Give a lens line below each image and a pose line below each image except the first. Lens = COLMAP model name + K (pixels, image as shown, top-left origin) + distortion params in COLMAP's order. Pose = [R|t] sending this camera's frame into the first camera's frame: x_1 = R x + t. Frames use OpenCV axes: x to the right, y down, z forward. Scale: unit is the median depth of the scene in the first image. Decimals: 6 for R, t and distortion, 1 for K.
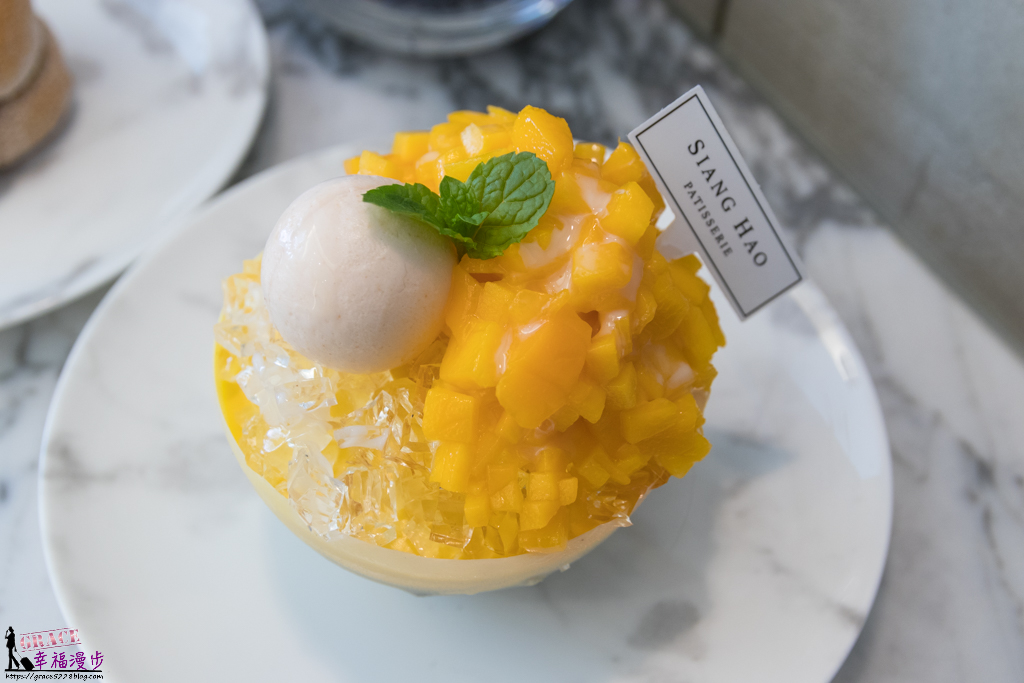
lens RADIAL K [[1345.8, 0, 512.7], [0, 1345.8, 343.1], [0, 0, 1]] dist [0.105254, 0.000000]
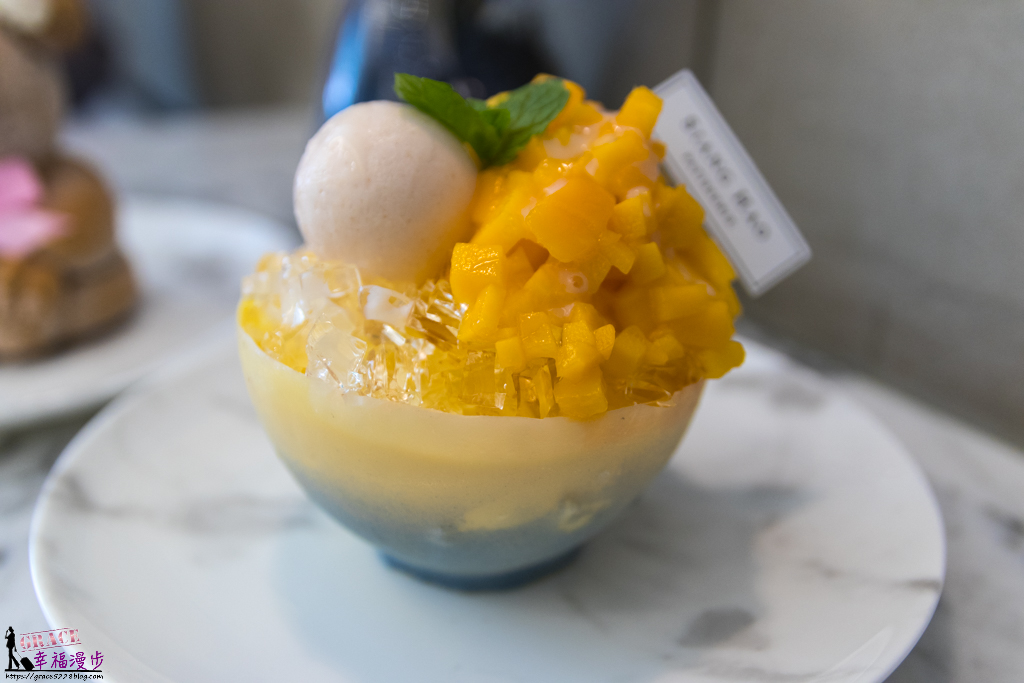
lens RADIAL K [[1017.9, 0, 511.2], [0, 1017.9, 341.5], [0, 0, 1]] dist [0.047196, 0.000000]
pose [[0.999449, -0.023828, 0.023122, -0.038139], [0.032532, 0.842042, -0.538429, 0.462230], [-0.006640, 0.538885, 0.842353, 0.380423]]
